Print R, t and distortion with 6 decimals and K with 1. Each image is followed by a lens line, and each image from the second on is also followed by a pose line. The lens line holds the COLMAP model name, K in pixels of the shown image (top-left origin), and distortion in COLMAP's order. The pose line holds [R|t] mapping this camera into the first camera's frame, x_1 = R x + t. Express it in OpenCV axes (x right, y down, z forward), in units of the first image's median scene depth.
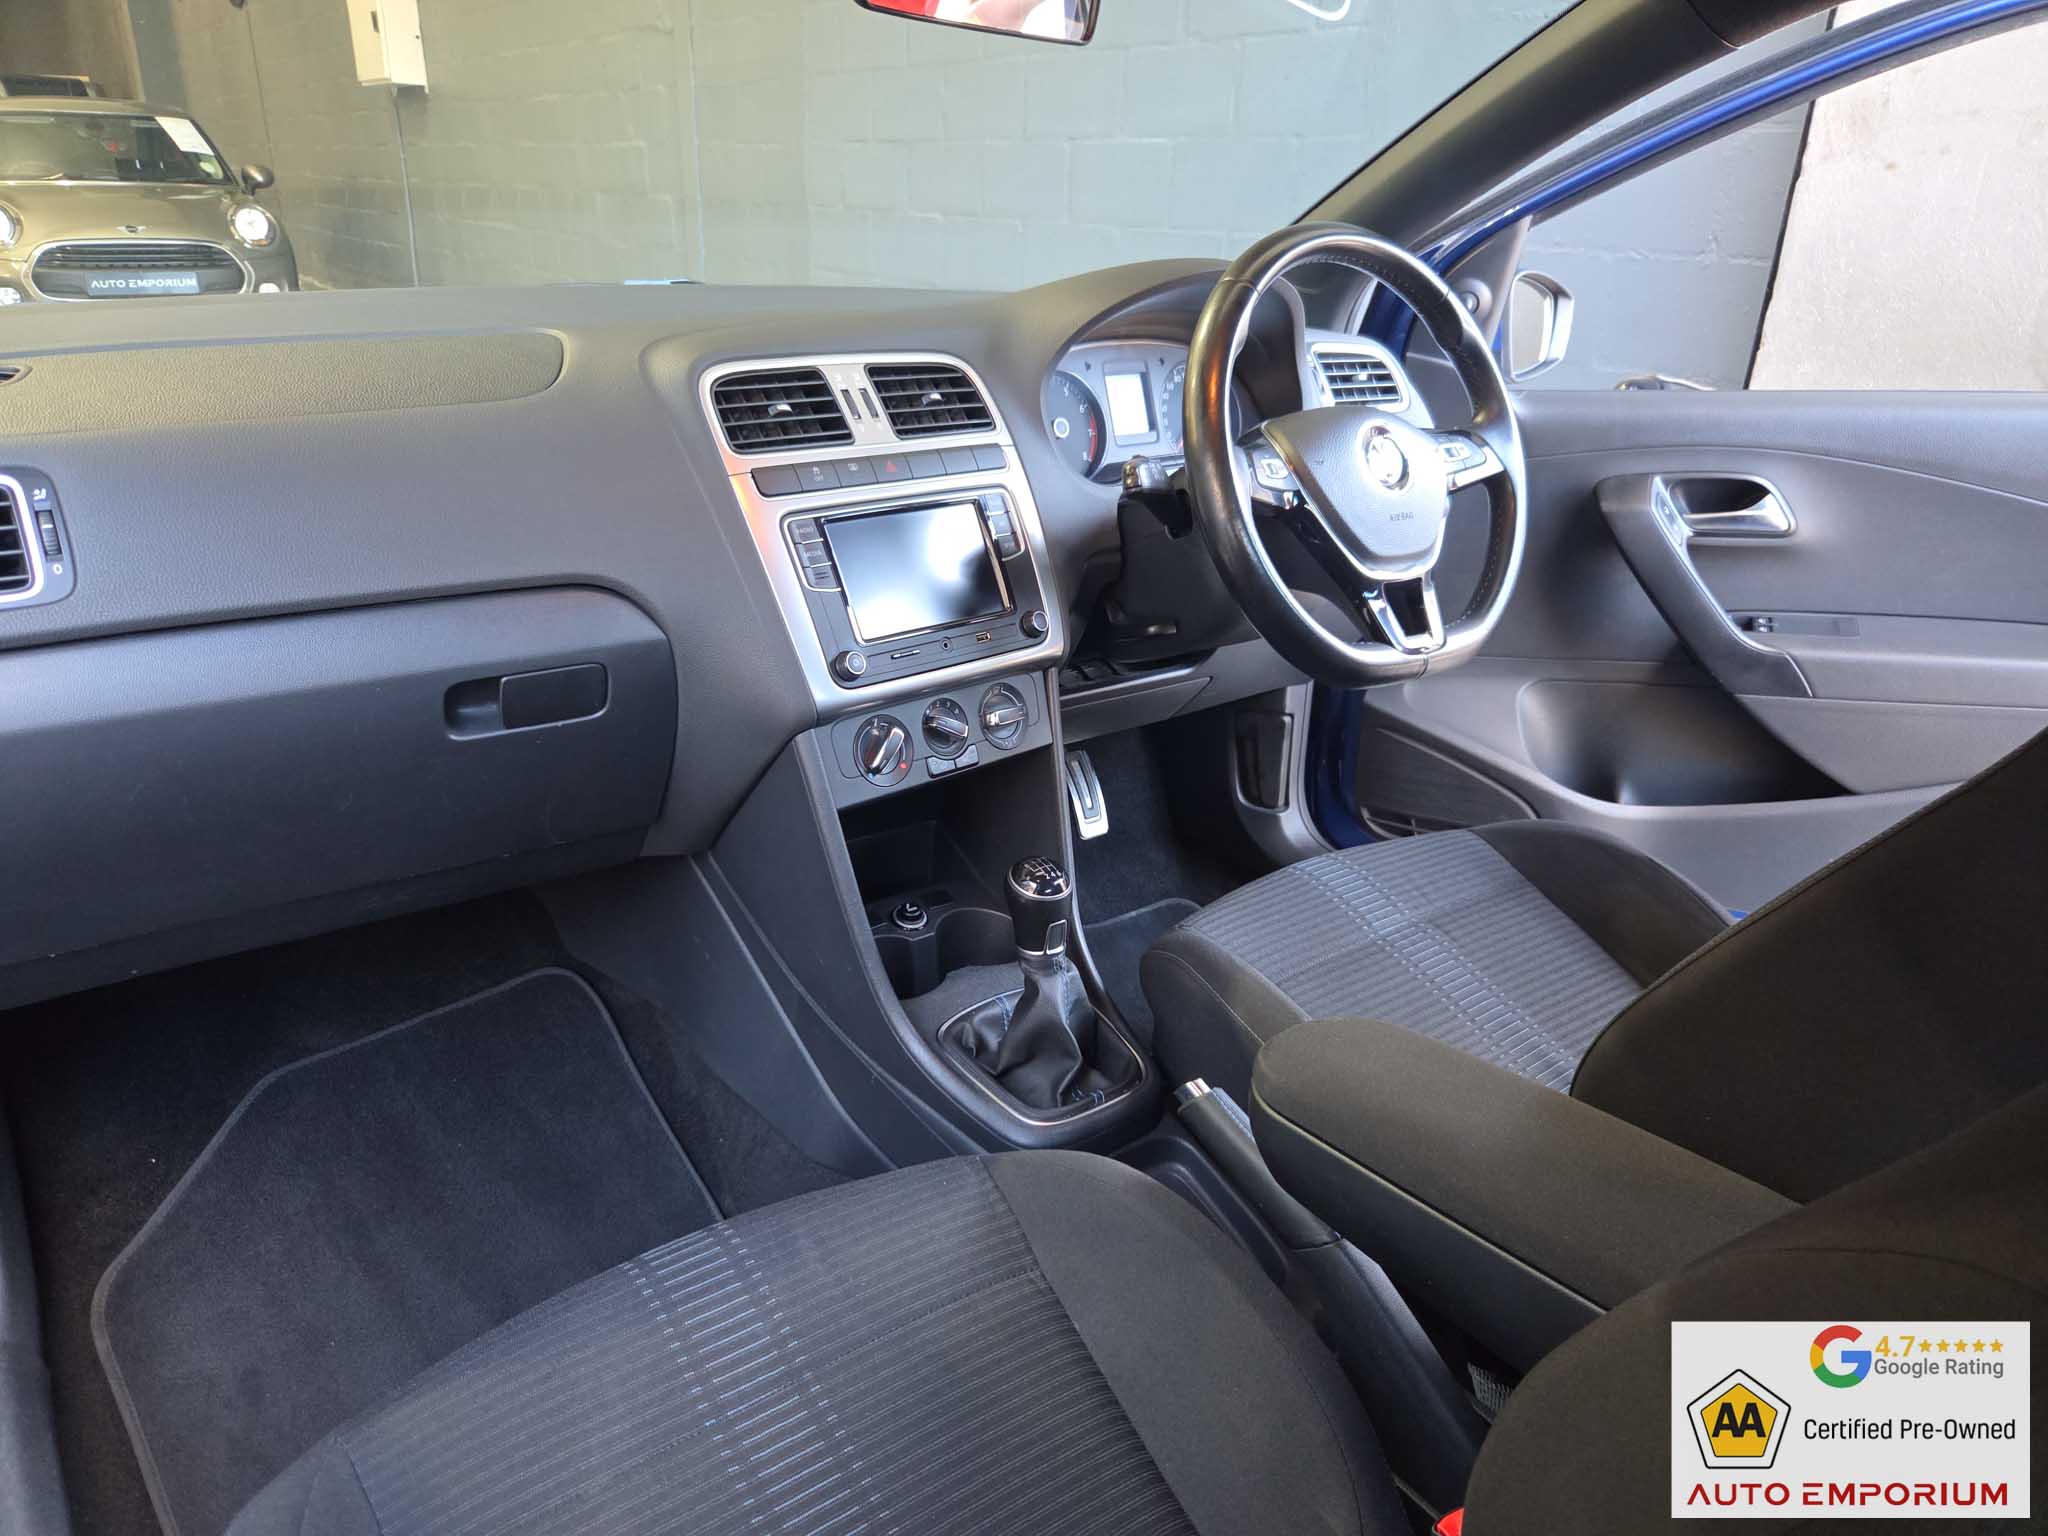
lens RADIAL K [[1374.1, 0, 1027.4], [0, 1374.1, 763.1], [0, 0, 1]] dist [0.057256, -0.049443]
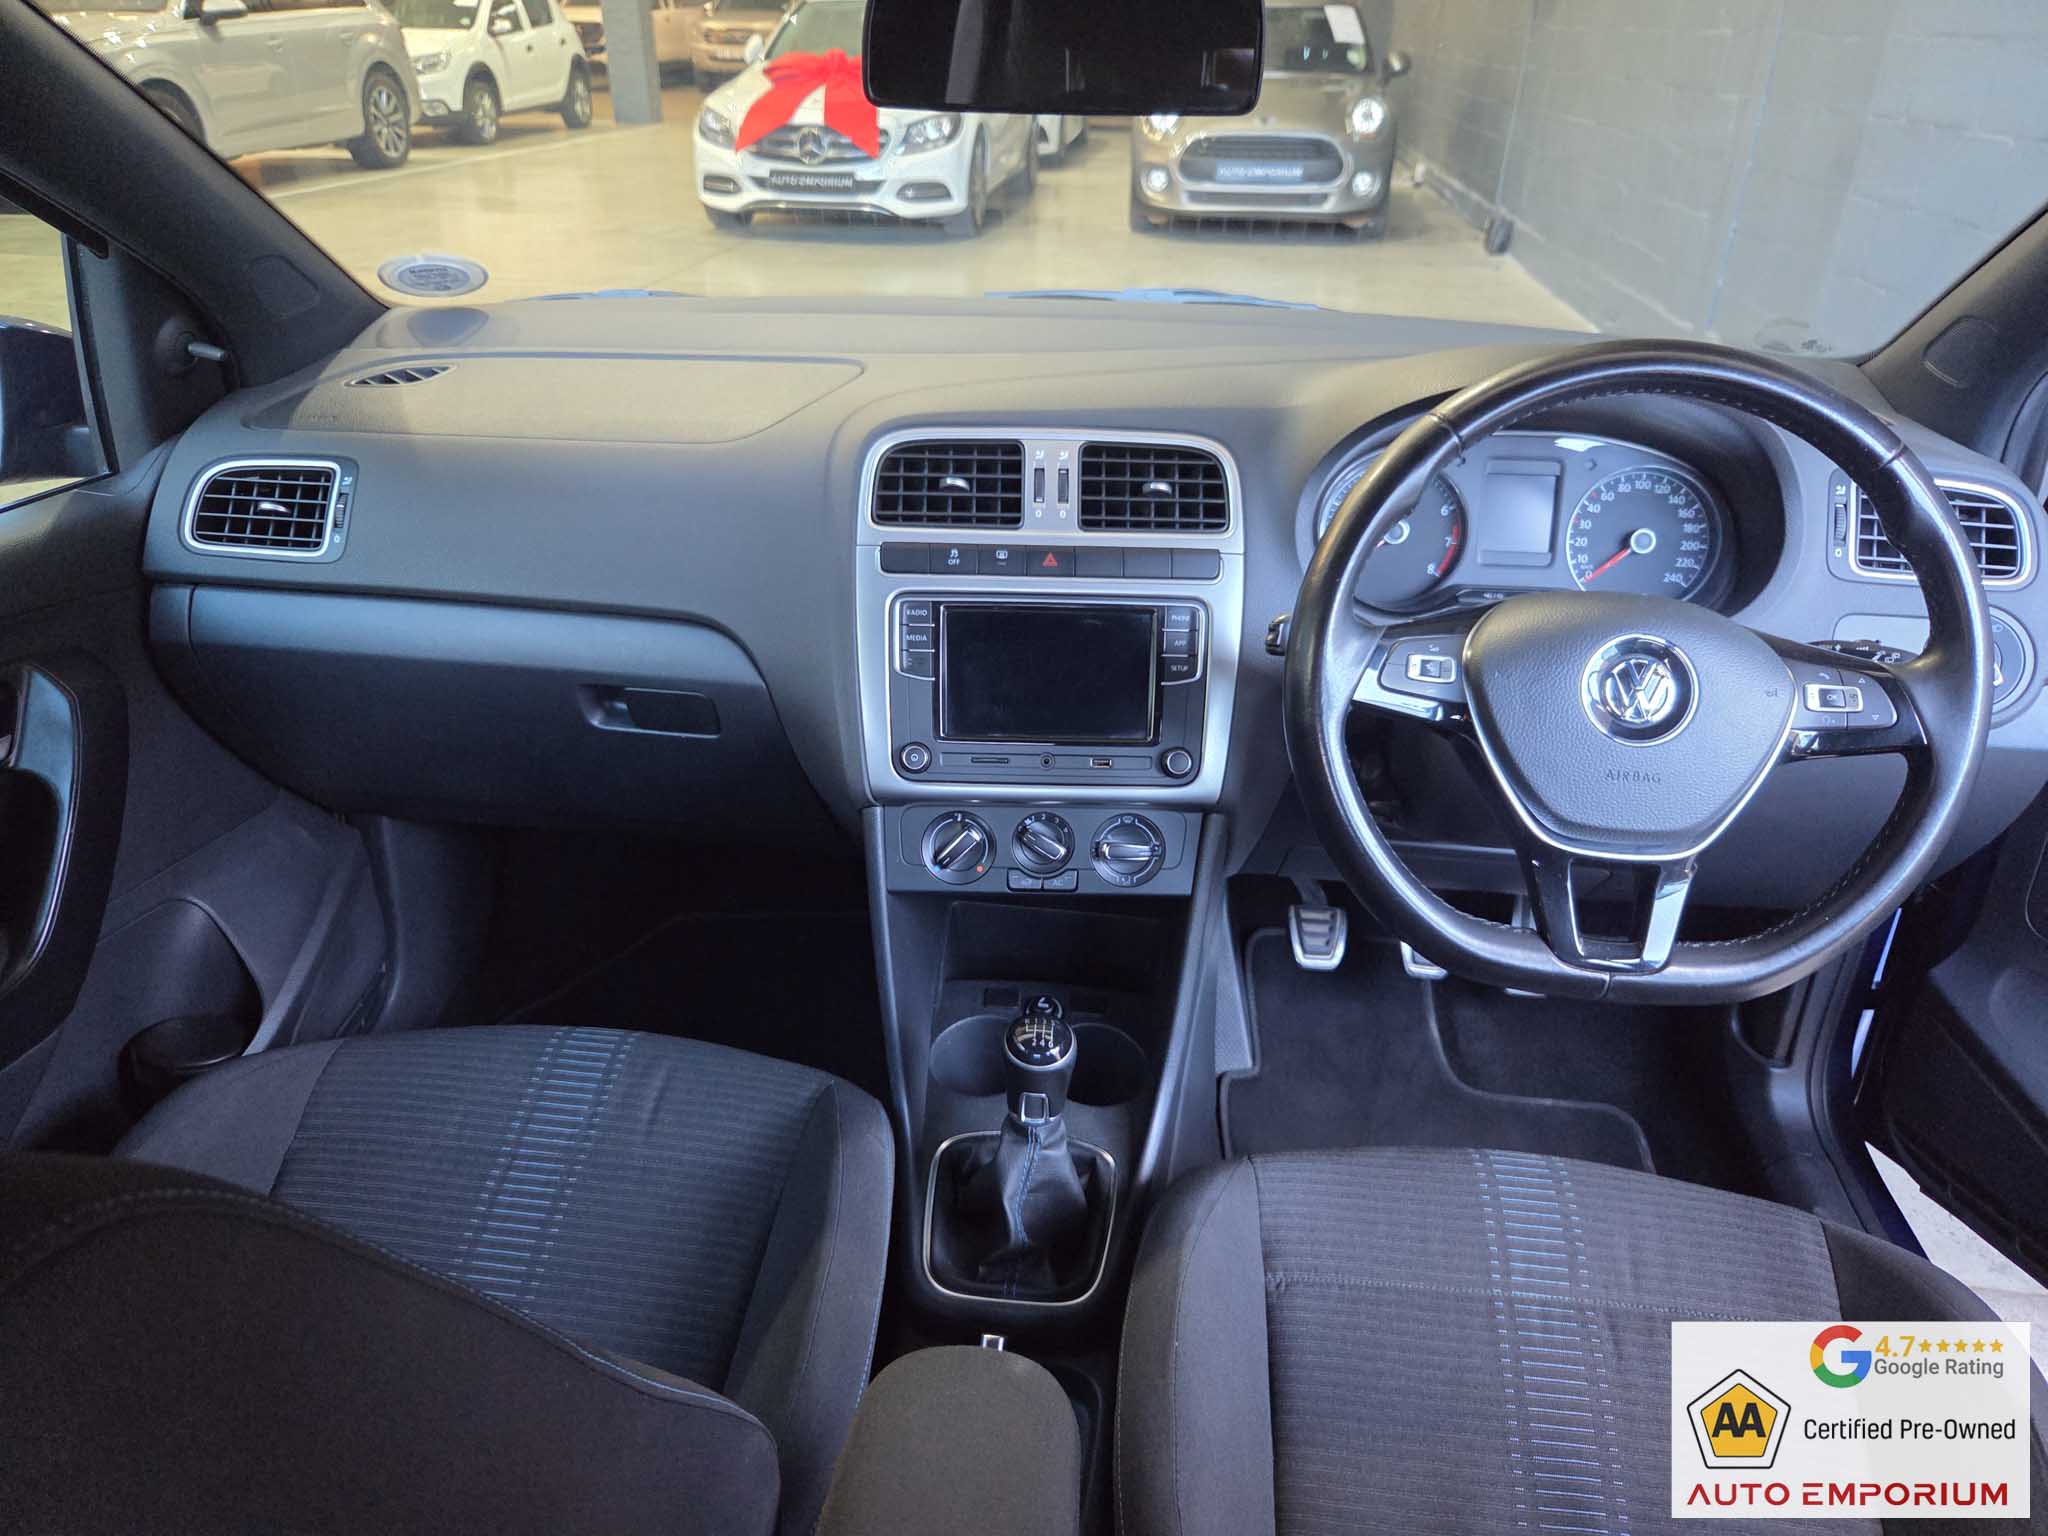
lens RADIAL K [[1380.6, 0, 1033.0], [0, 1380.6, 778.8], [0, 0, 1]] dist [0.053286, -0.048284]
pose [[0.727735, 0.307942, -0.612840, 0.474232], [-0.253066, 0.951049, 0.177376, -0.222087], [0.637463, 0.026007, 0.770042, 0.264443]]
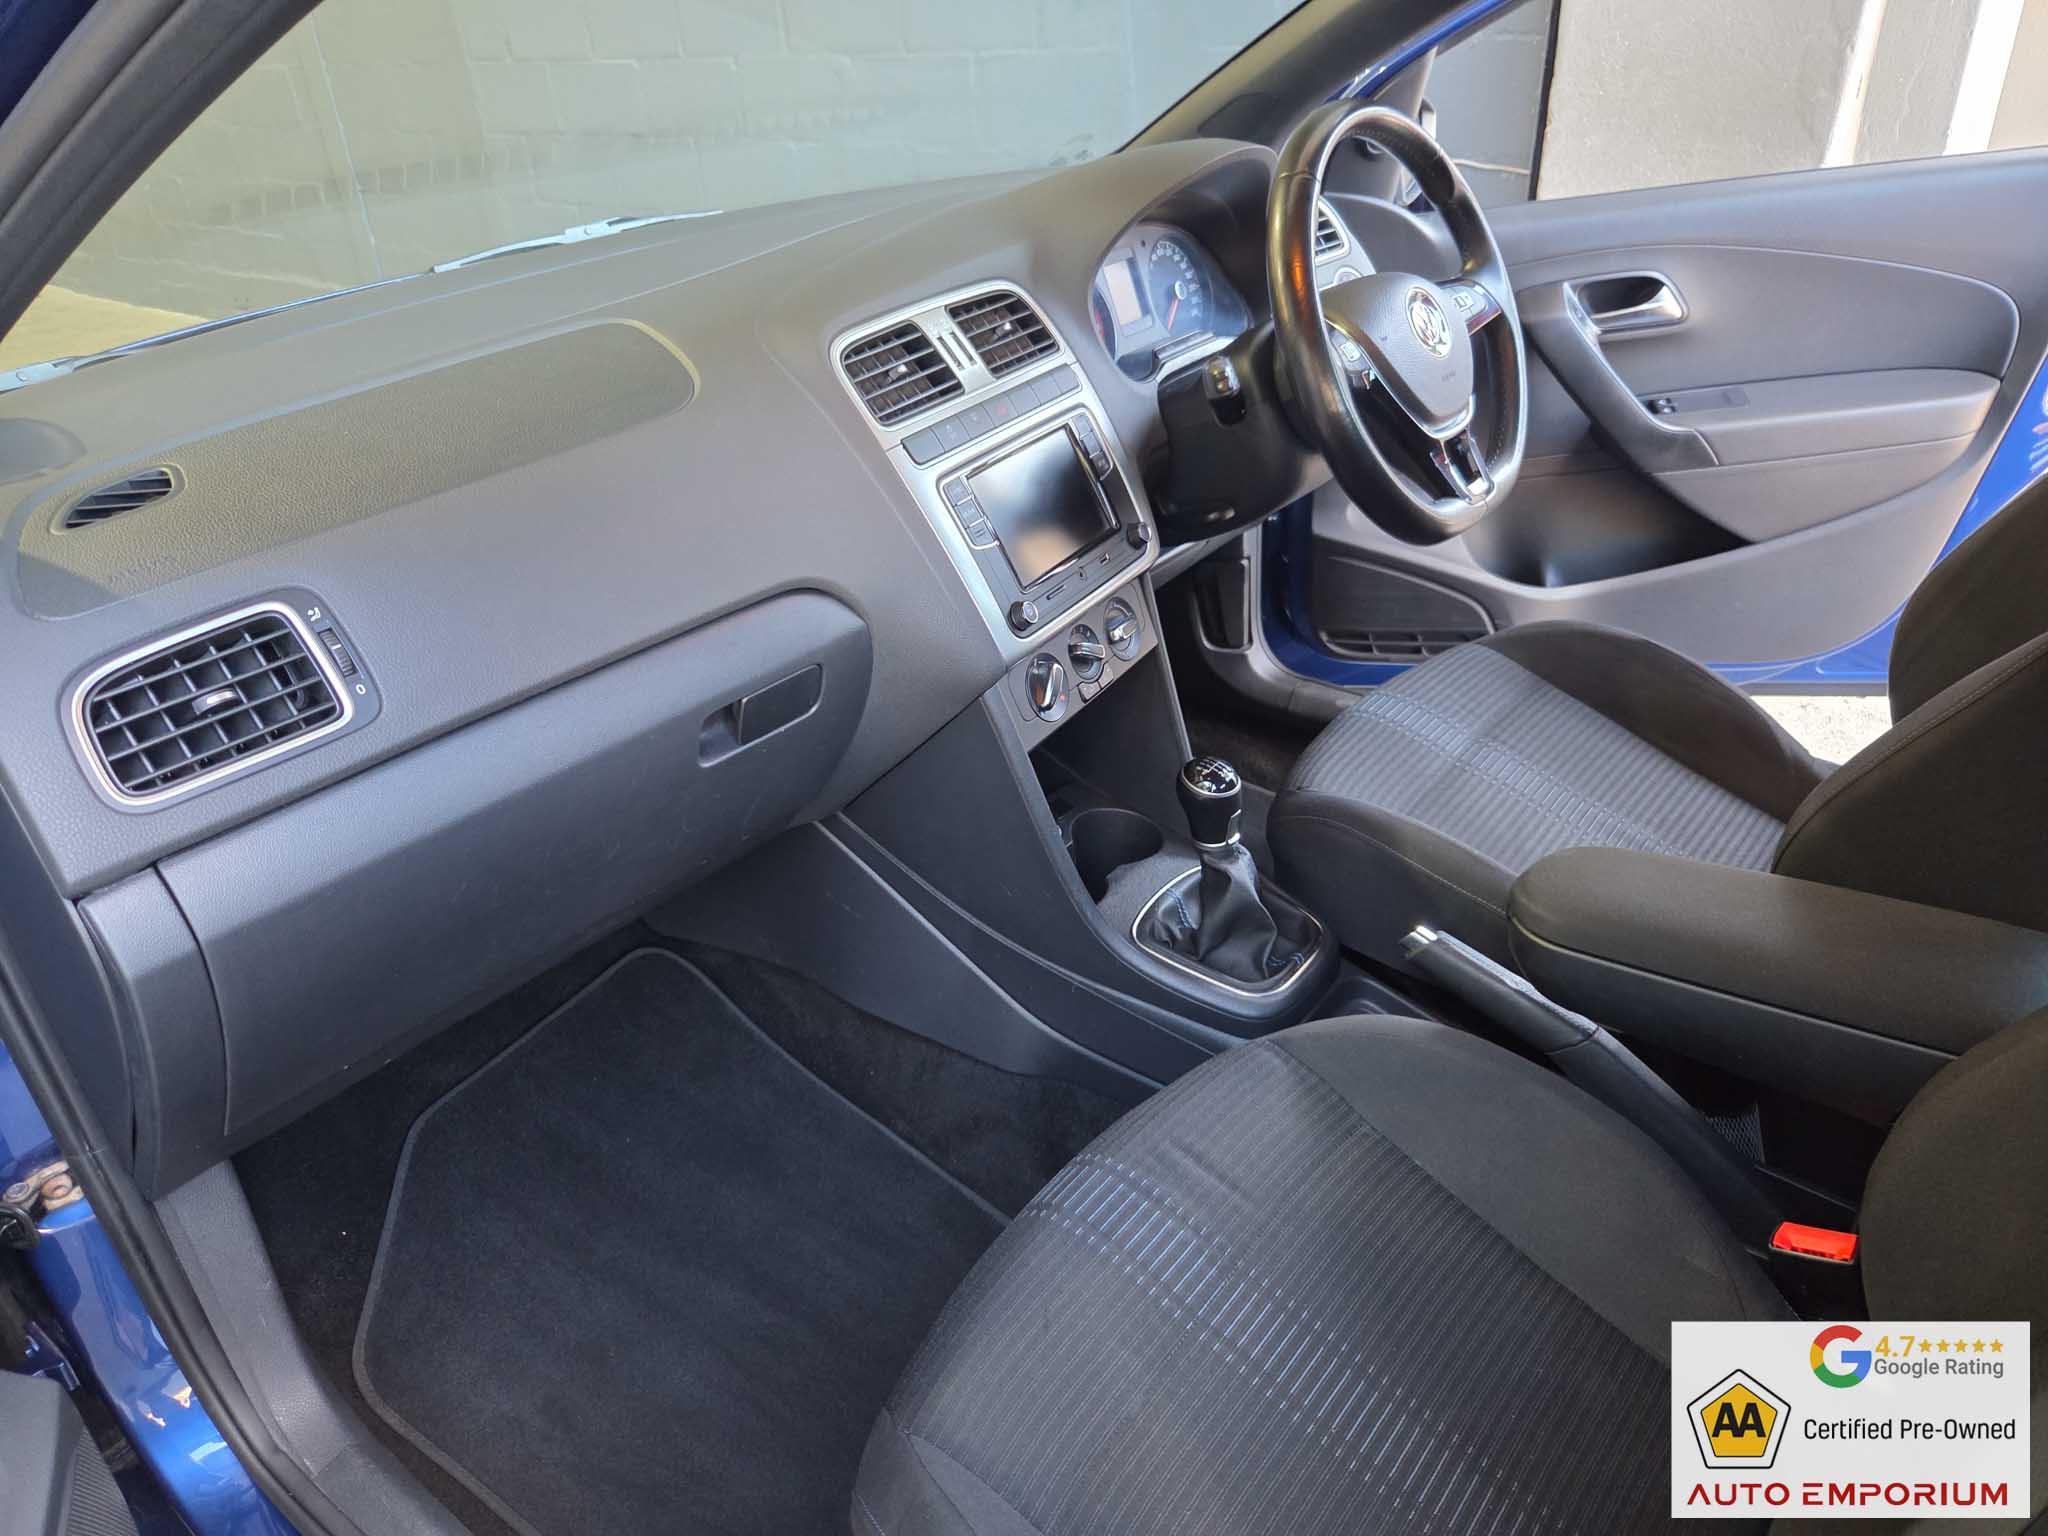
lens RADIAL K [[1384.9, 0, 1016.7], [0, 1384.9, 754.3], [0, 0, 1]] dist [0.062990, -0.059217]
pose [[0.963651, -0.200442, 0.176632, -0.298312], [0.177622, 0.974536, 0.136855, -0.099190], [-0.199566, -0.100507, 0.974716, -0.018629]]
